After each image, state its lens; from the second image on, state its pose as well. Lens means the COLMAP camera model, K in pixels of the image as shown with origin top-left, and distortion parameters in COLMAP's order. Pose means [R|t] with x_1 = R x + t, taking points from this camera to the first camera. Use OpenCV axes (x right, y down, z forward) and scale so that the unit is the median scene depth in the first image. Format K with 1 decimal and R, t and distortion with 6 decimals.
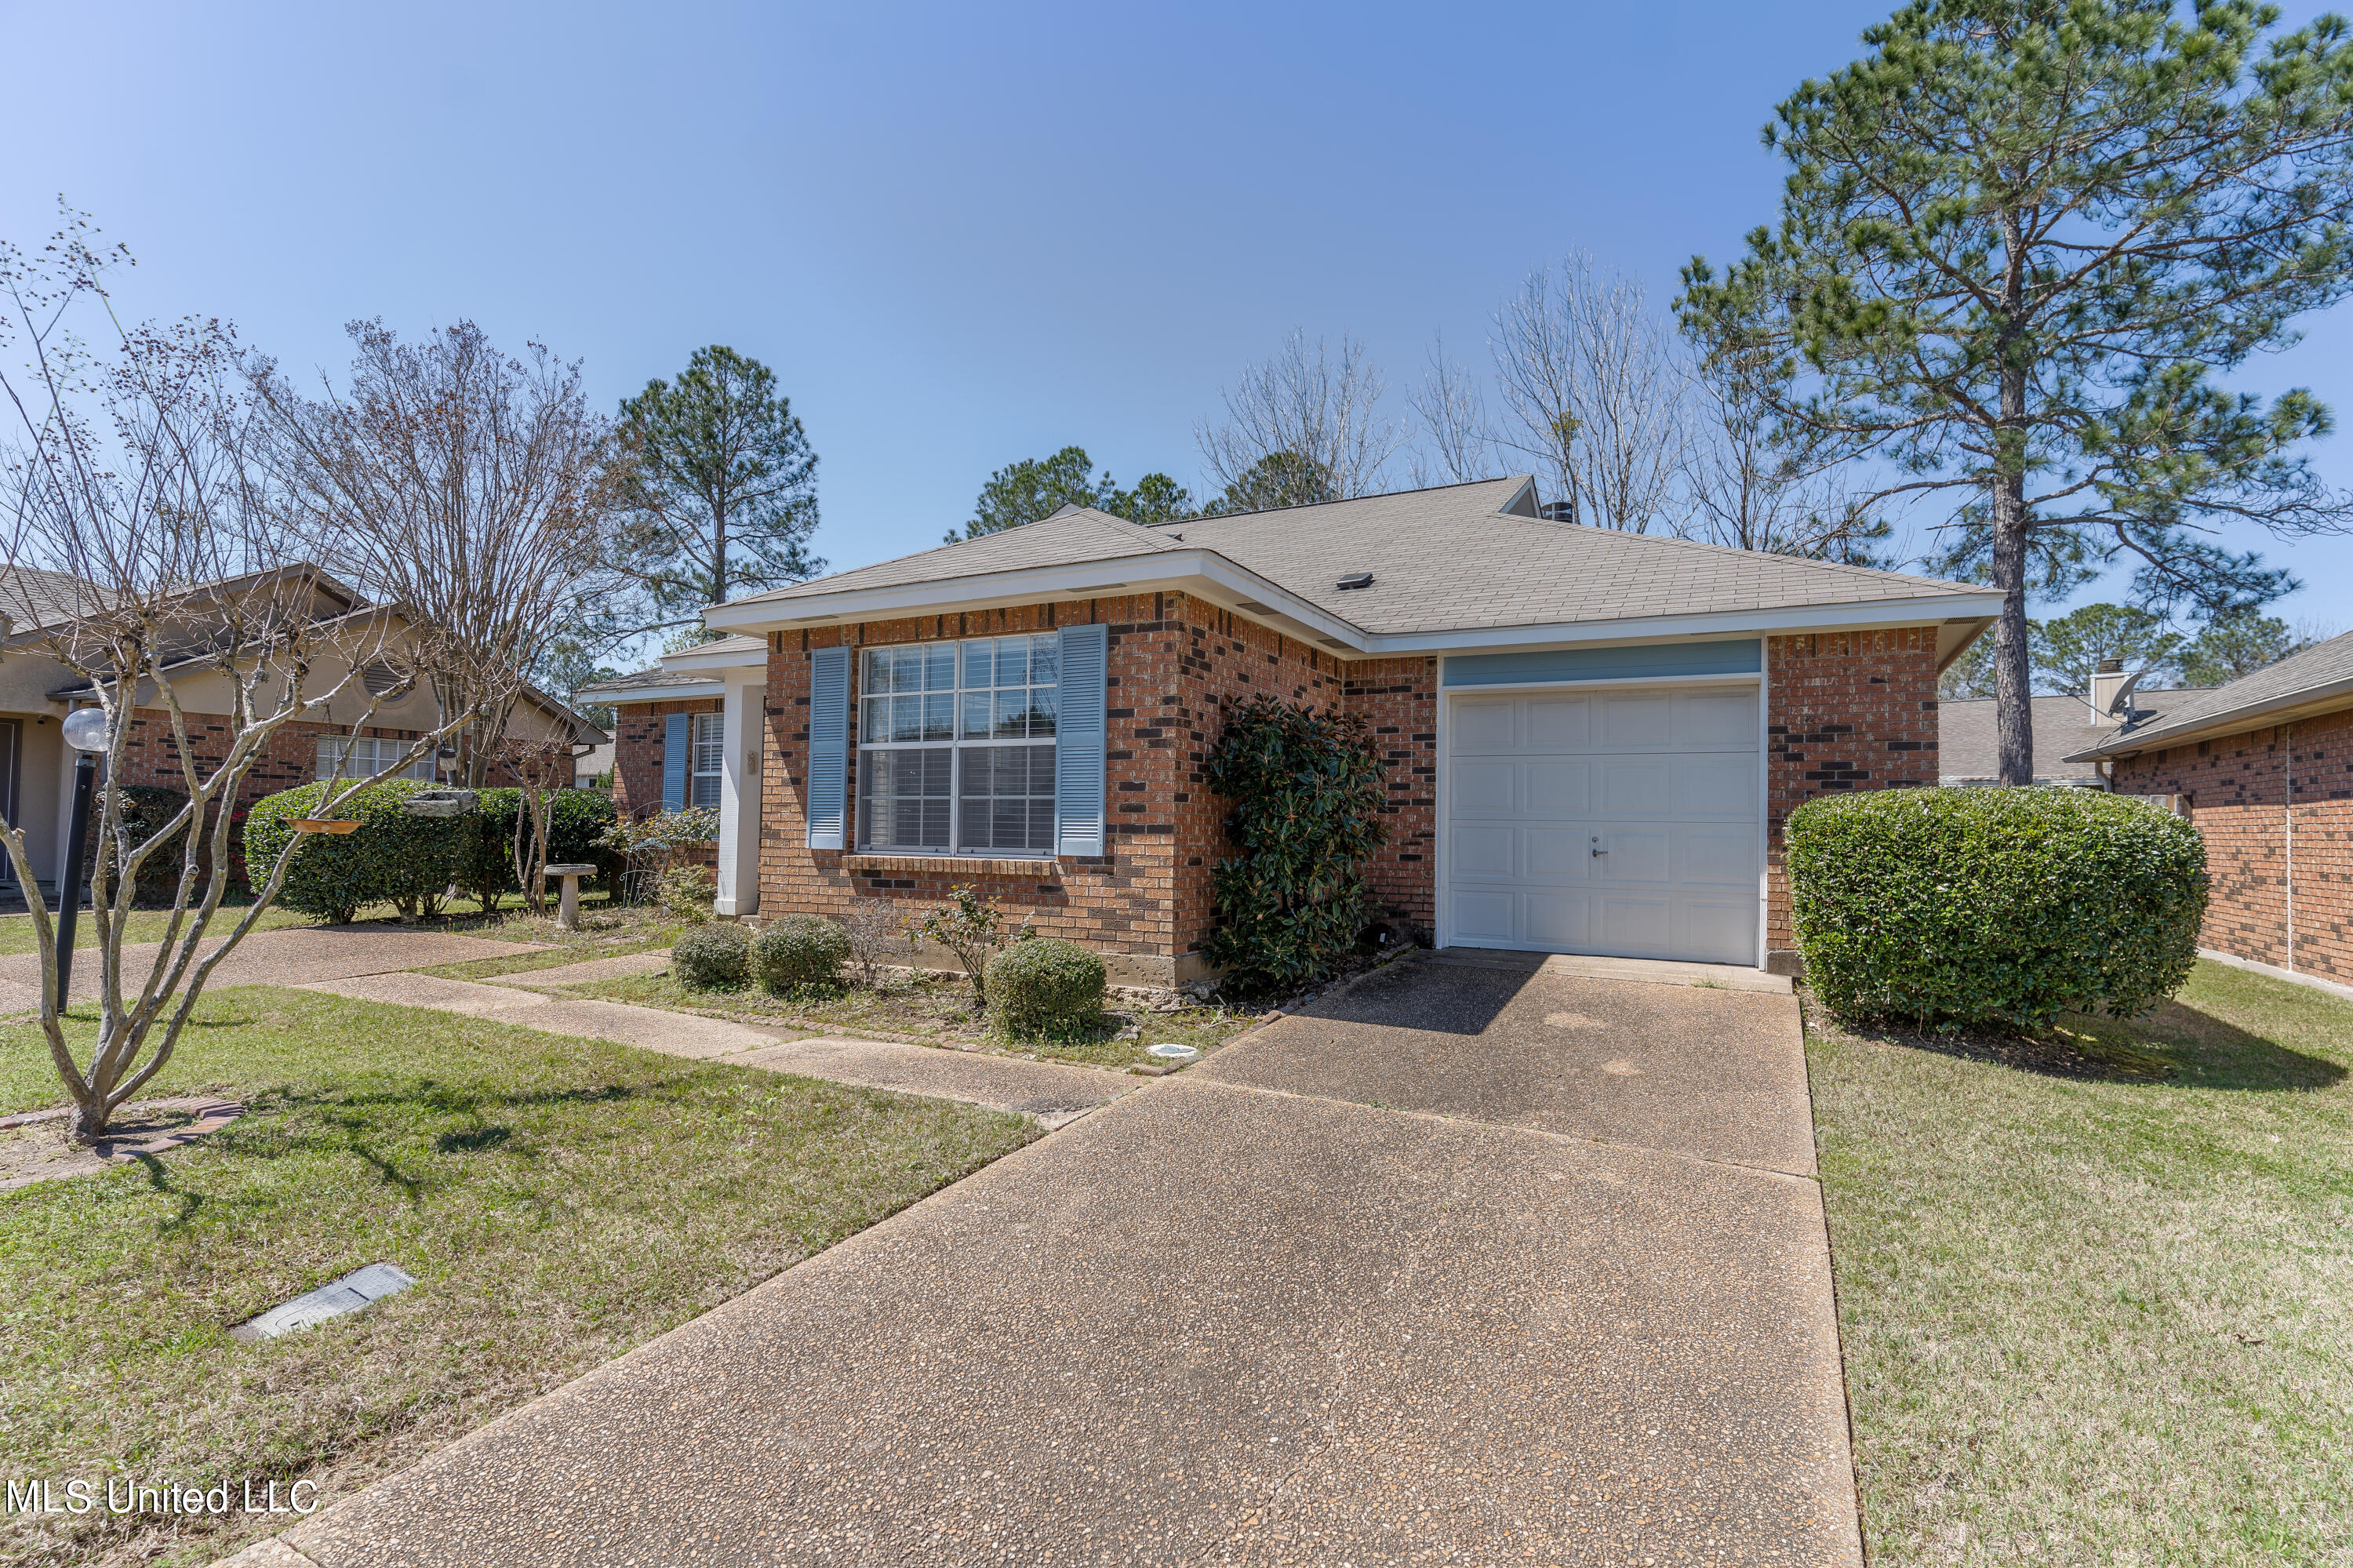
lens RADIAL K [[1127.9, 0, 1177.9], [0, 1127.9, 782.7], [0, 0, 1]] dist [0.000791, -0.000307]
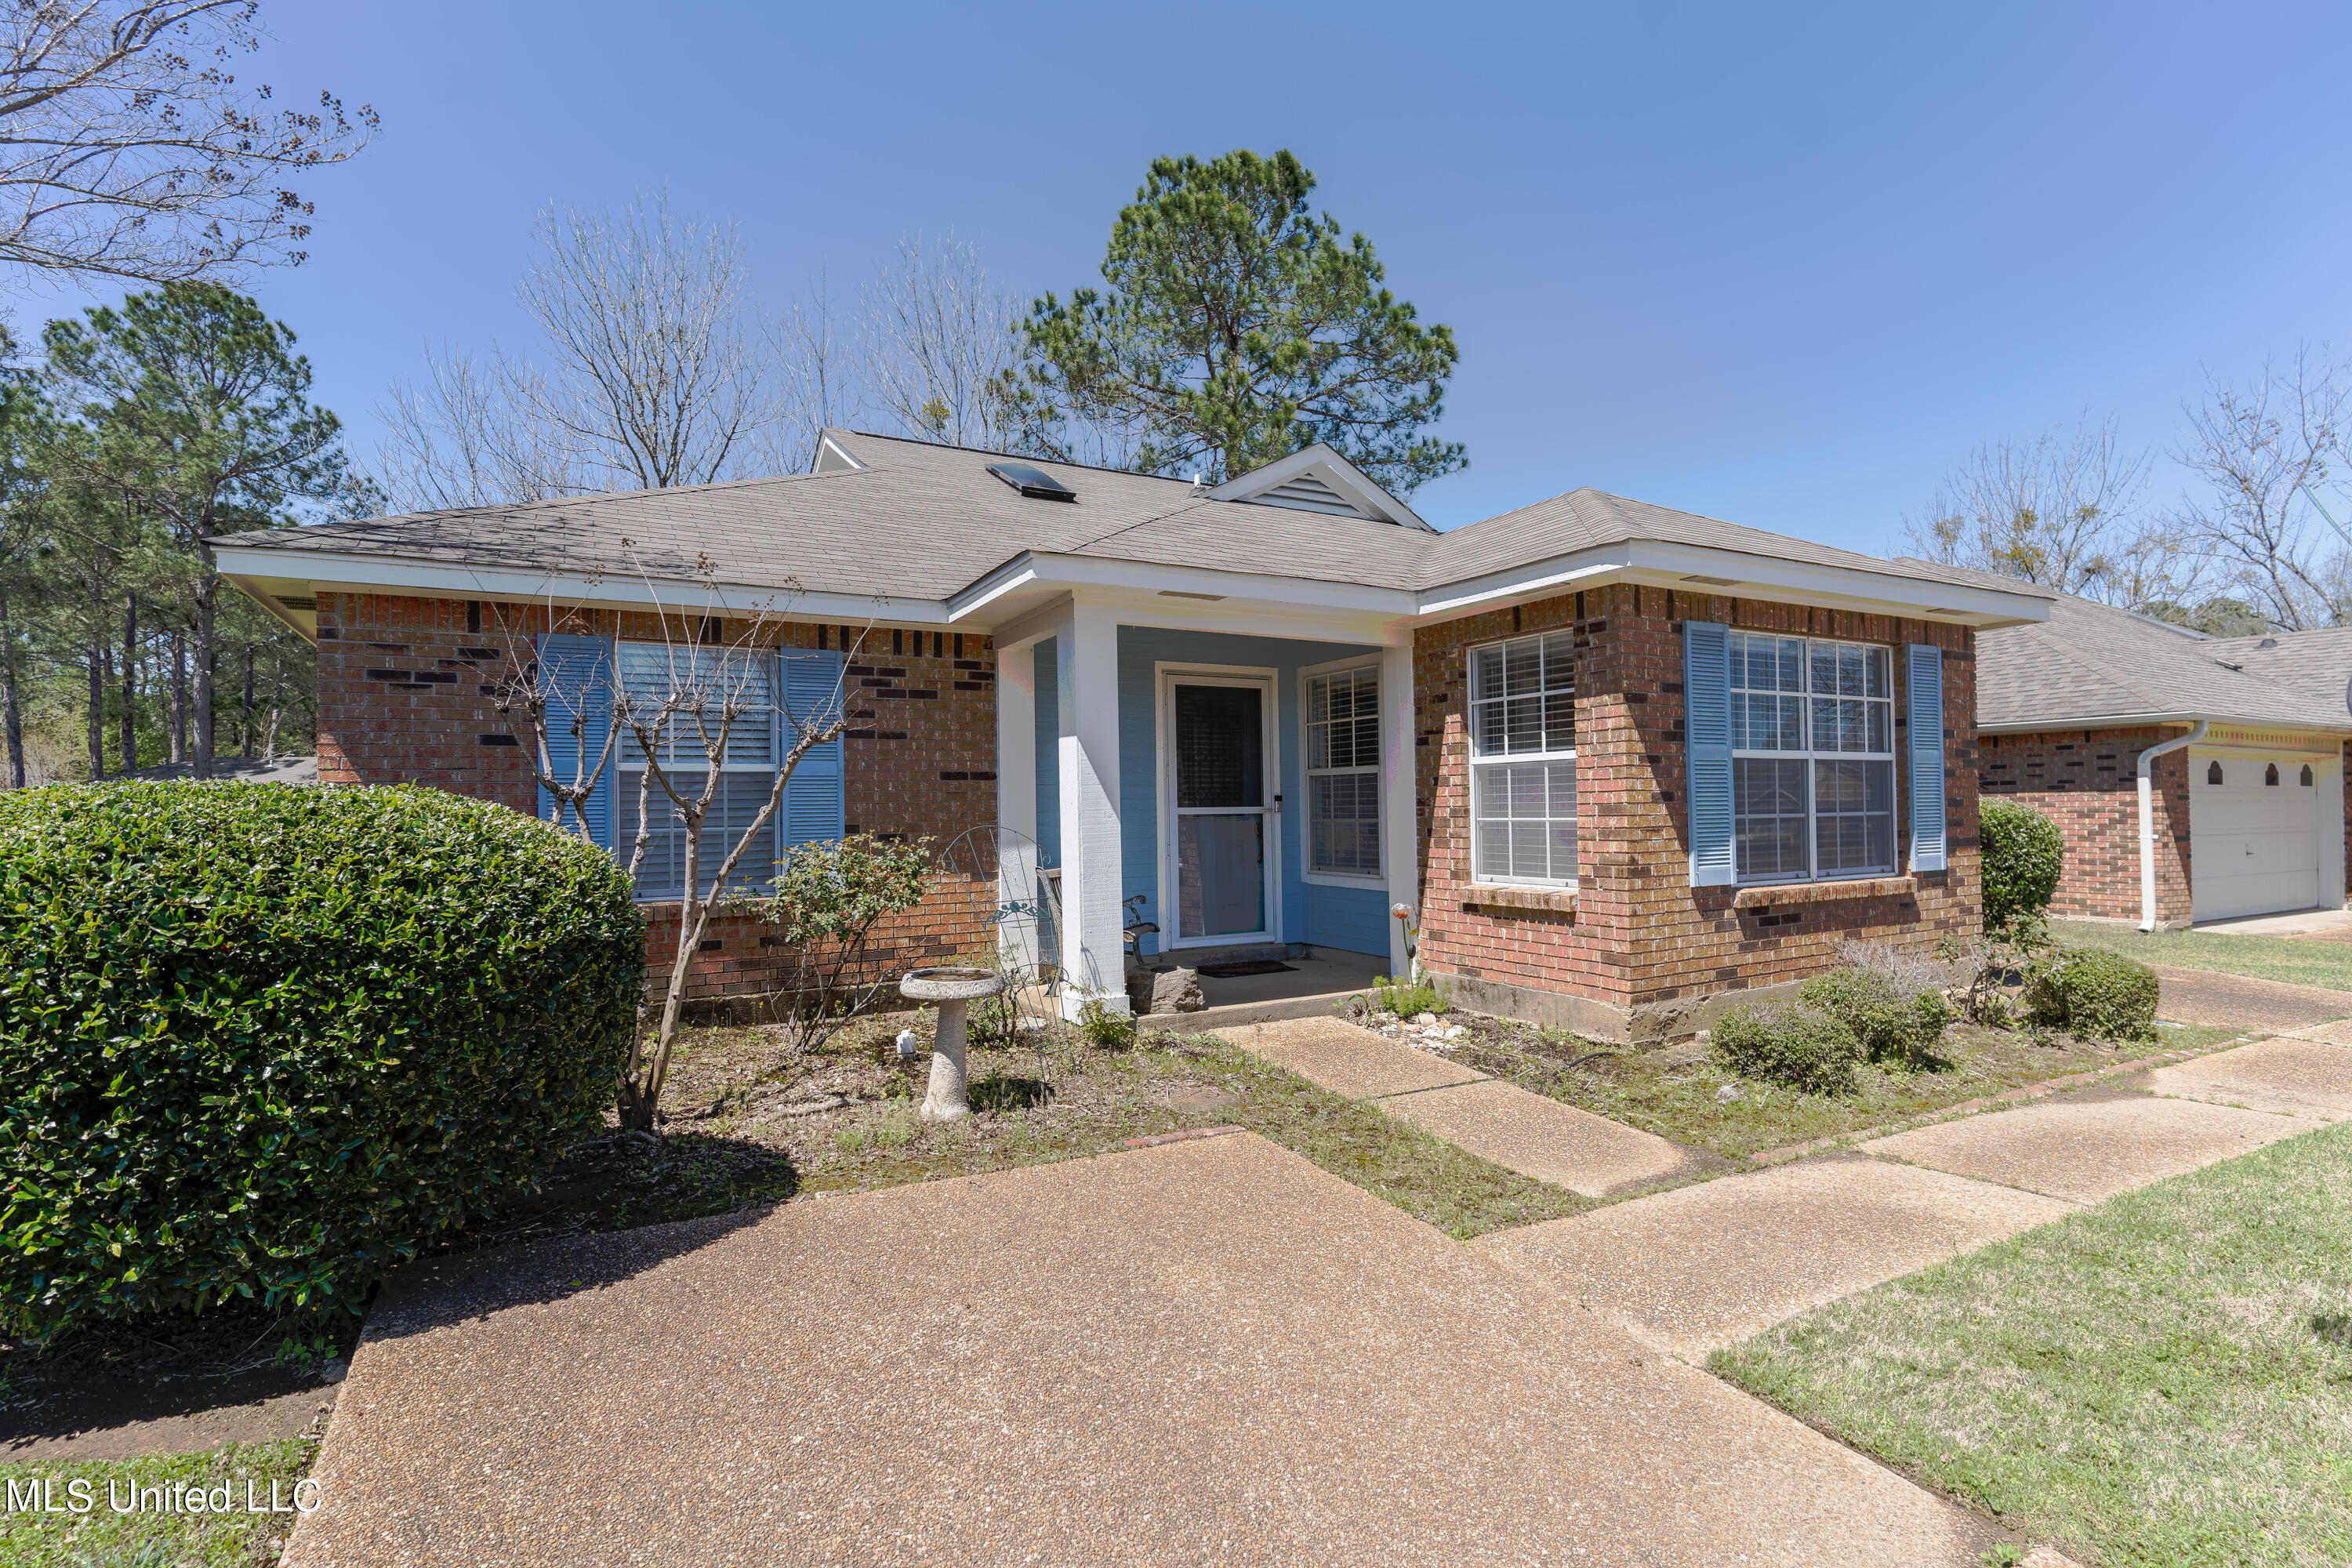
lens RADIAL K [[1118.8, 0, 1174.2], [0, 1118.8, 793.1], [0, 0, 1]] dist [0.003212, -0.000358]
pose [[0.545524, -0.008065, 0.838056, -1.164100], [-0.013328, 0.999744, 0.018297, -0.013192], [-0.837989, -0.021151, 0.545277, 0.903759]]
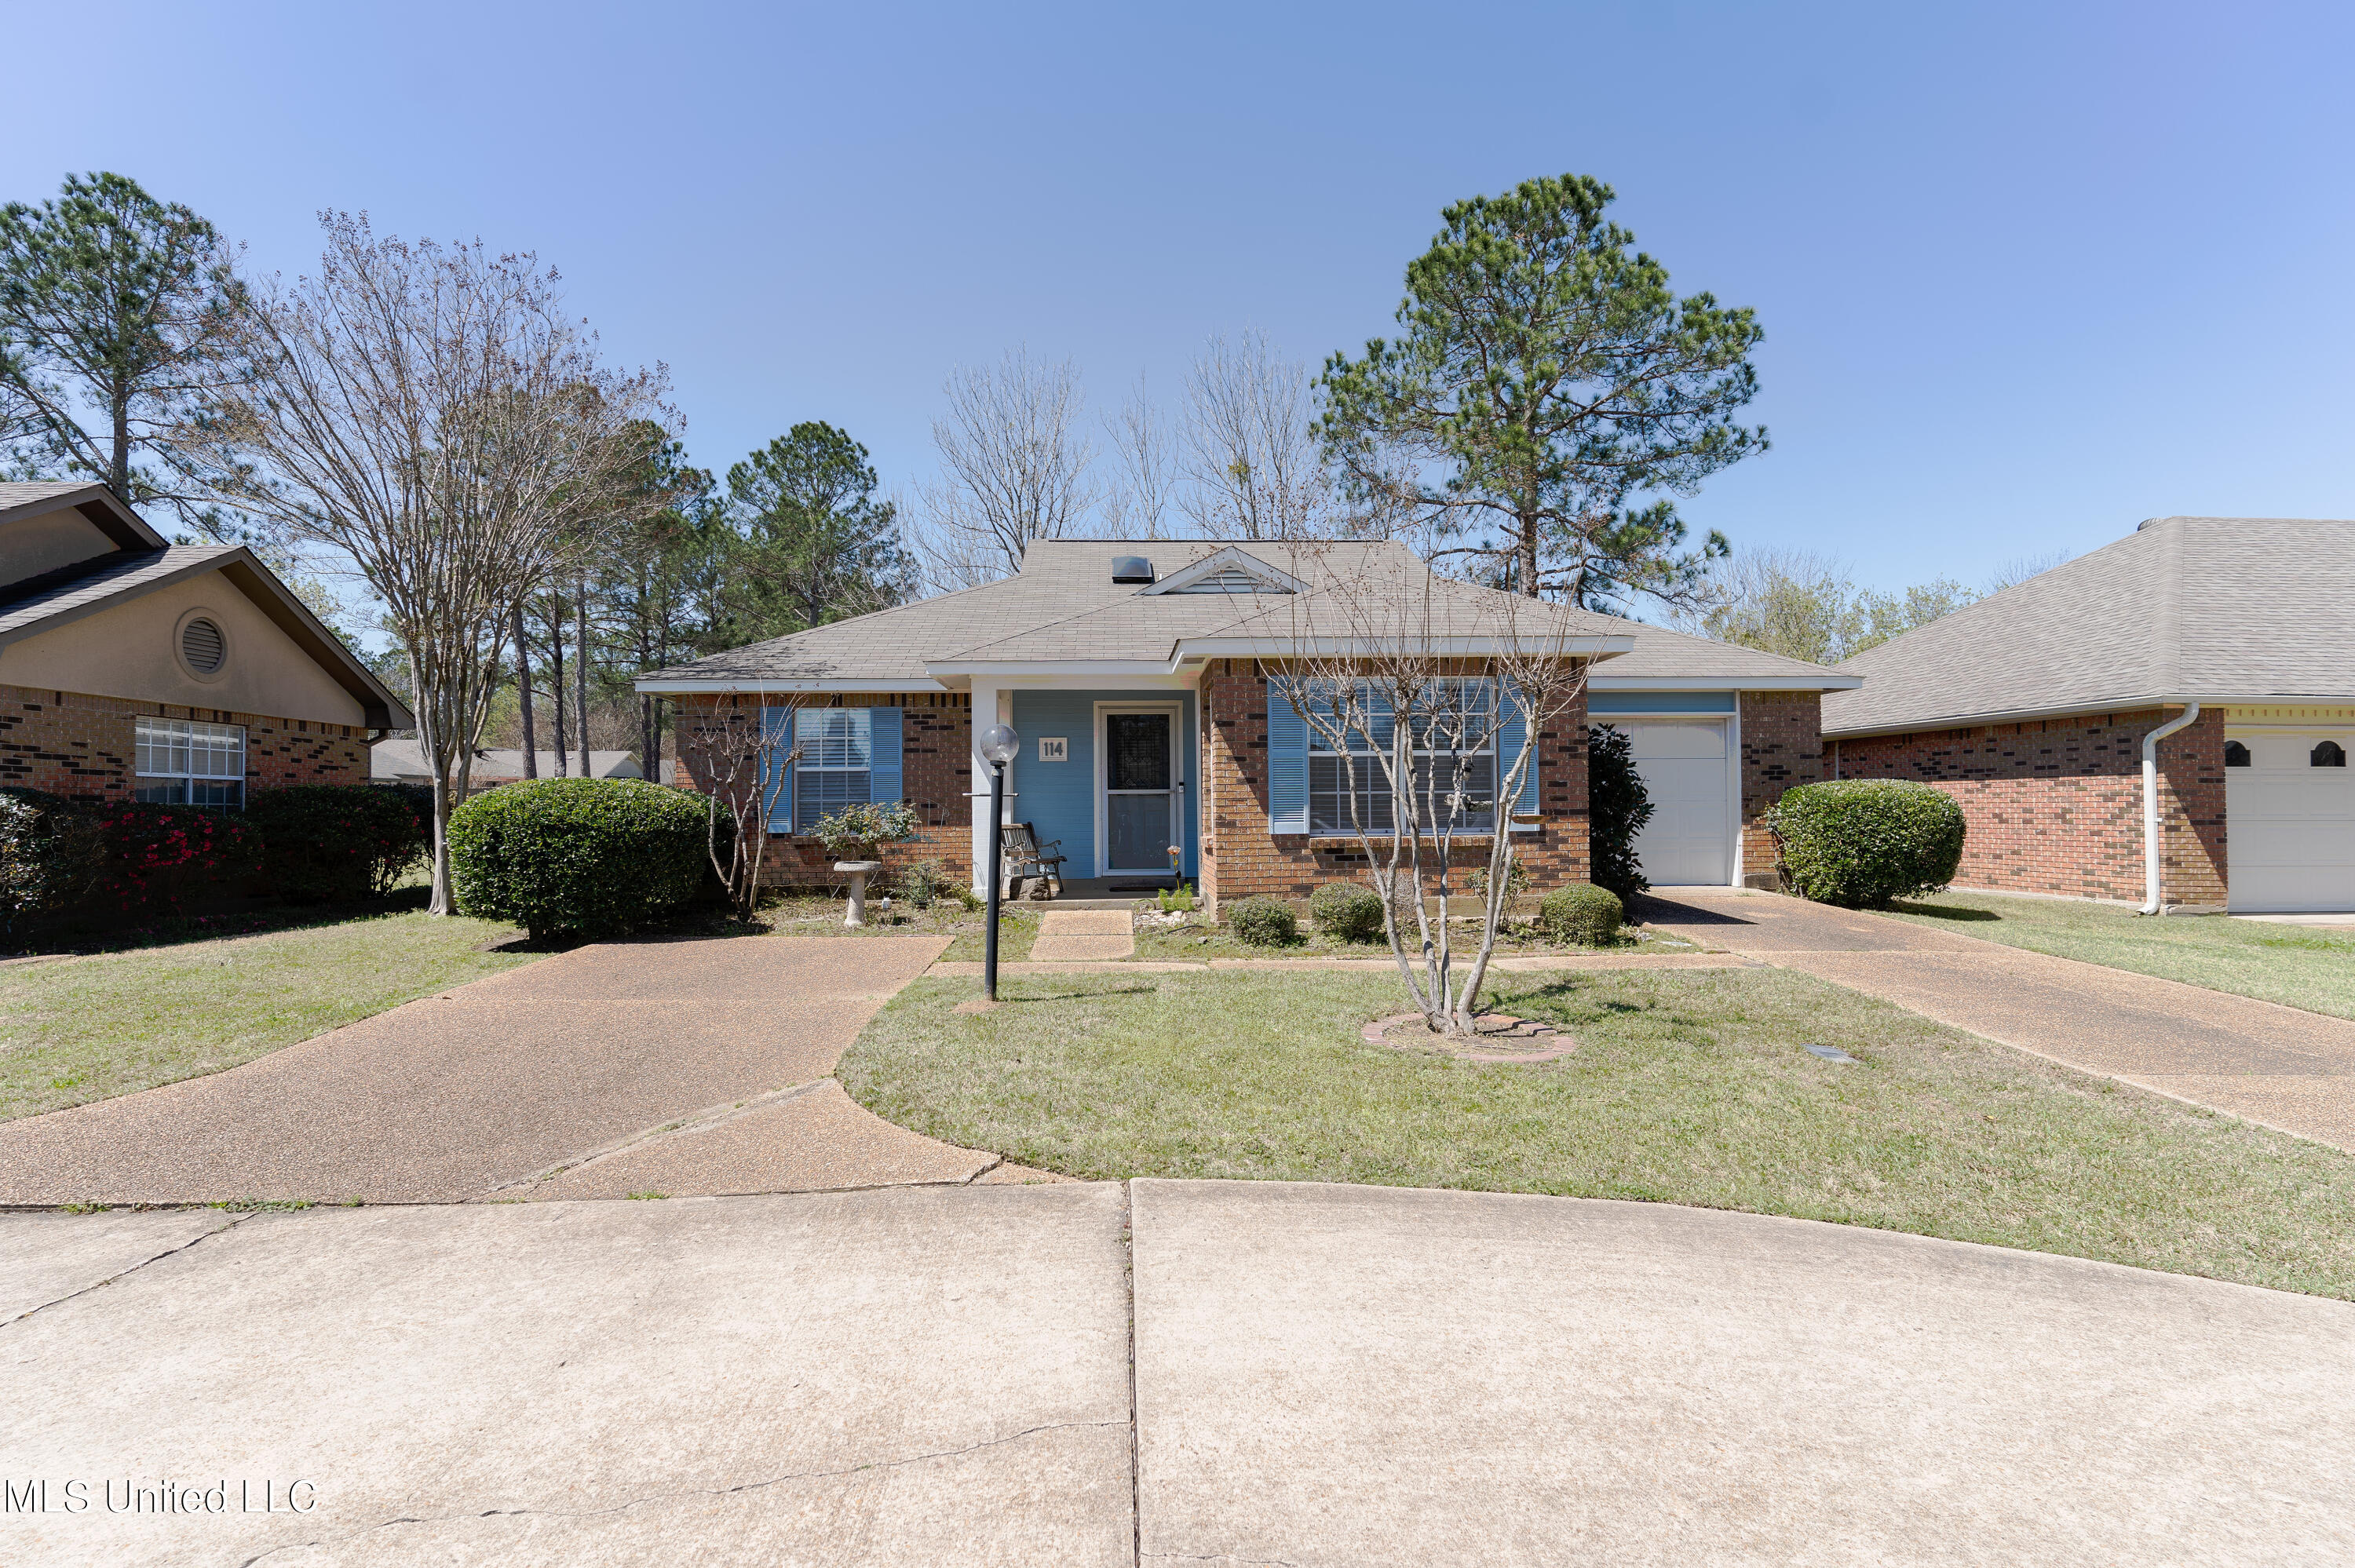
lens RADIAL K [[1148.3, 0, 1178.2], [0, 1148.3, 789.8], [0, 0, 1]] dist [0.001707, -0.000327]
pose [[0.855952, -0.012820, 0.516897, -1.104090], [0.000136, 0.999698, 0.024570, -0.023313], [-0.517056, -0.020960, 0.855695, -0.047743]]
